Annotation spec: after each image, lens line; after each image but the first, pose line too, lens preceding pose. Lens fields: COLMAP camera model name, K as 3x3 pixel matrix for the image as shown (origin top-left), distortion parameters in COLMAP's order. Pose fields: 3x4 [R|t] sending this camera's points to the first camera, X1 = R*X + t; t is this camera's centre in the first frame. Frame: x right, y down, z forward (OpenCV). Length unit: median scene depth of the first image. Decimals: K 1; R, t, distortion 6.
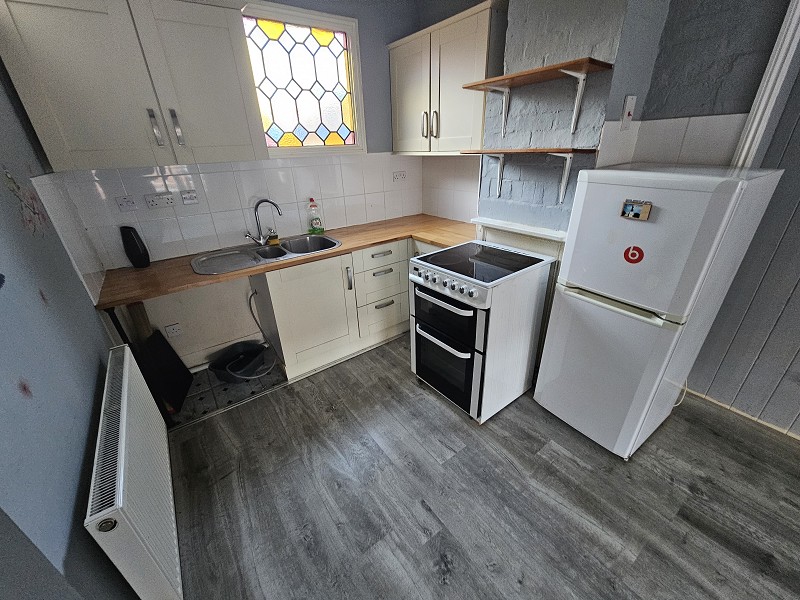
lens RADIAL K [[323.1, 0, 401.6], [0, 323.1, 300.7], [0, 0, 1]] dist [0.000062, -0.000205]
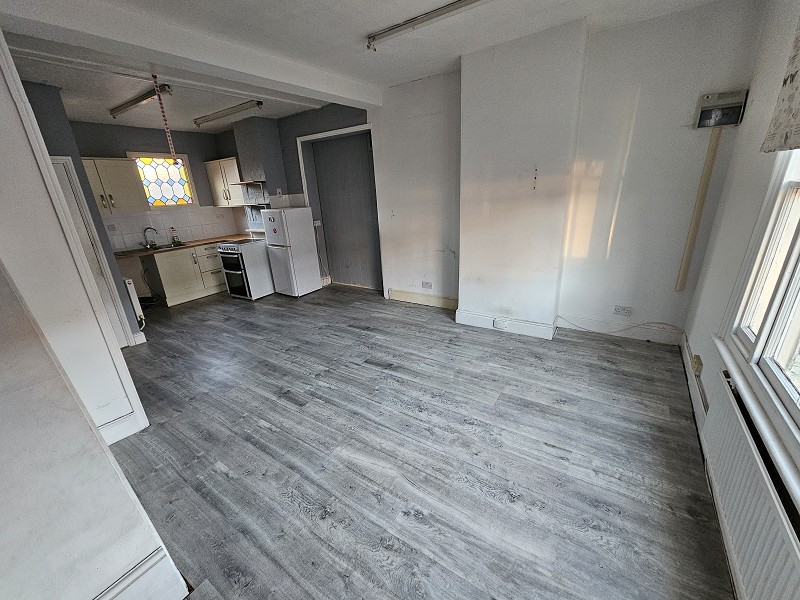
lens RADIAL K [[323.1, 0, 399.5], [0, 323.1, 299.6], [0, 0, 1]] dist [0.000062, -0.000205]
pose [[0.937316, -0.130331, 0.323190, 0.459784], [0.171551, 0.979839, -0.102398, 0.762077], [-0.303329, 0.151422, 0.940778, -1.700815]]
